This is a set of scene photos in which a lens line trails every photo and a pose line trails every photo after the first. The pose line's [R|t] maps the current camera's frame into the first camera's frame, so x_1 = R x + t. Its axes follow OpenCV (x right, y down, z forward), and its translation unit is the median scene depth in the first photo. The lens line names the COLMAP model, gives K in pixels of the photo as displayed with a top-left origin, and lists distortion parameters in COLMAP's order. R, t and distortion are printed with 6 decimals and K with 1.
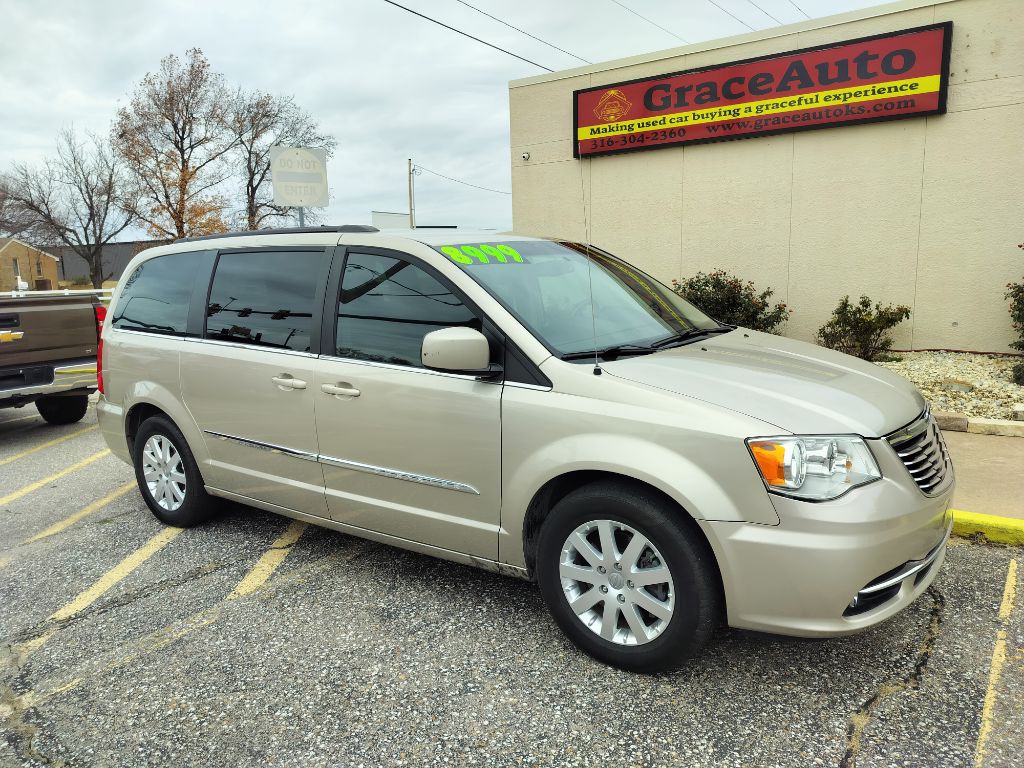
lens RADIAL K [[728.1, 0, 518.3], [0, 728.1, 382.5], [0, 0, 1]] dist [0.032480, -0.028687]
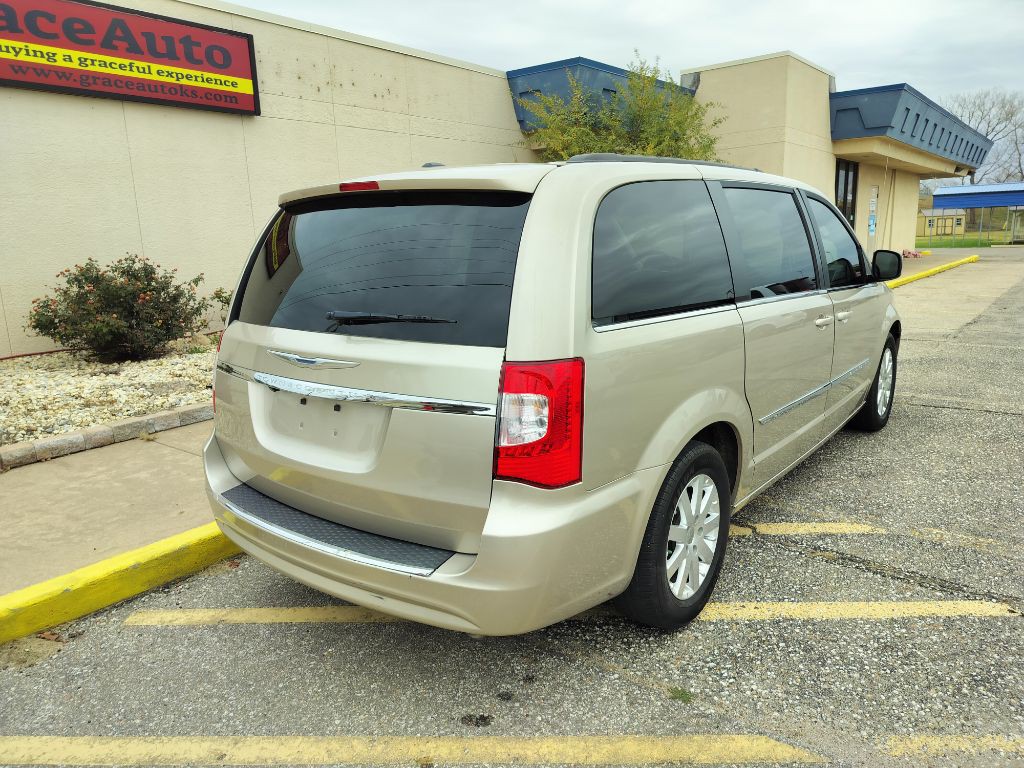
lens RADIAL K [[729.9, 0, 514.2], [0, 729.9, 380.6], [0, 0, 1]] dist [0.016763, -0.010340]
pose [[0.047748, -0.171831, 0.983969, -0.536466], [0.192898, 0.968135, 0.159705, -0.065678], [-0.980056, 0.182180, 0.079372, 0.537247]]
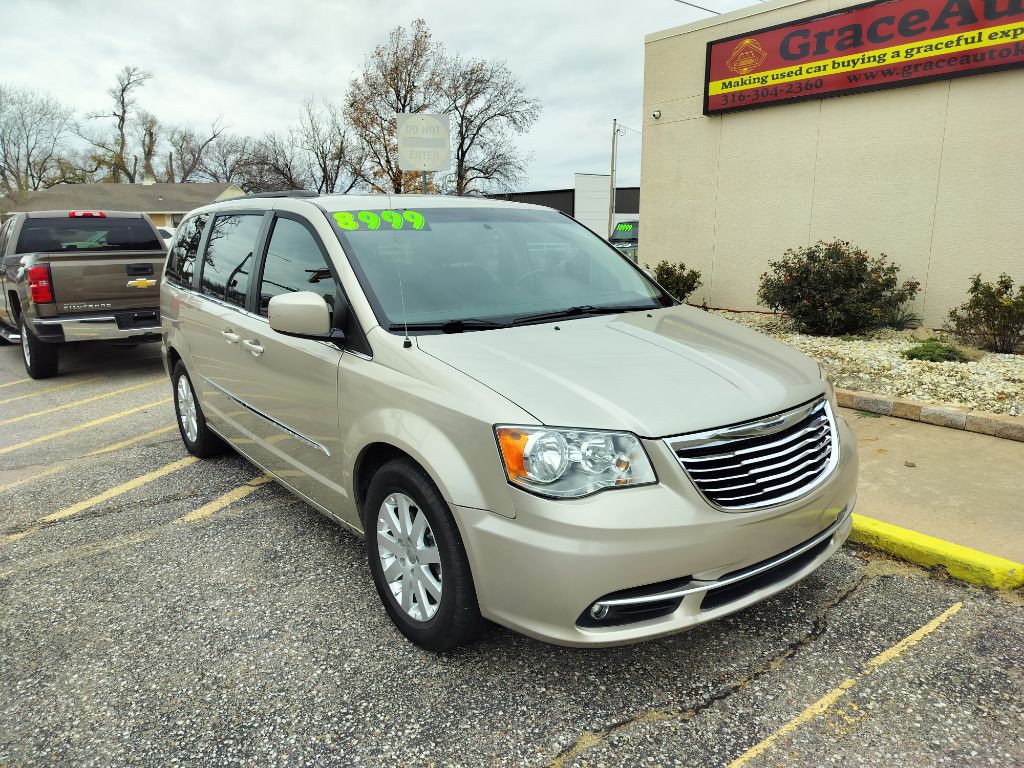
lens RADIAL K [[718.6, 0, 513.7], [0, 718.6, 385.3], [0, 0, 1]] dist [0.029074, -0.022835]
pose [[0.956572, 0.079654, -0.280403, 0.157911], [-0.063756, 0.995821, 0.065384, -0.009594], [0.284439, -0.044667, 0.957653, 0.033417]]
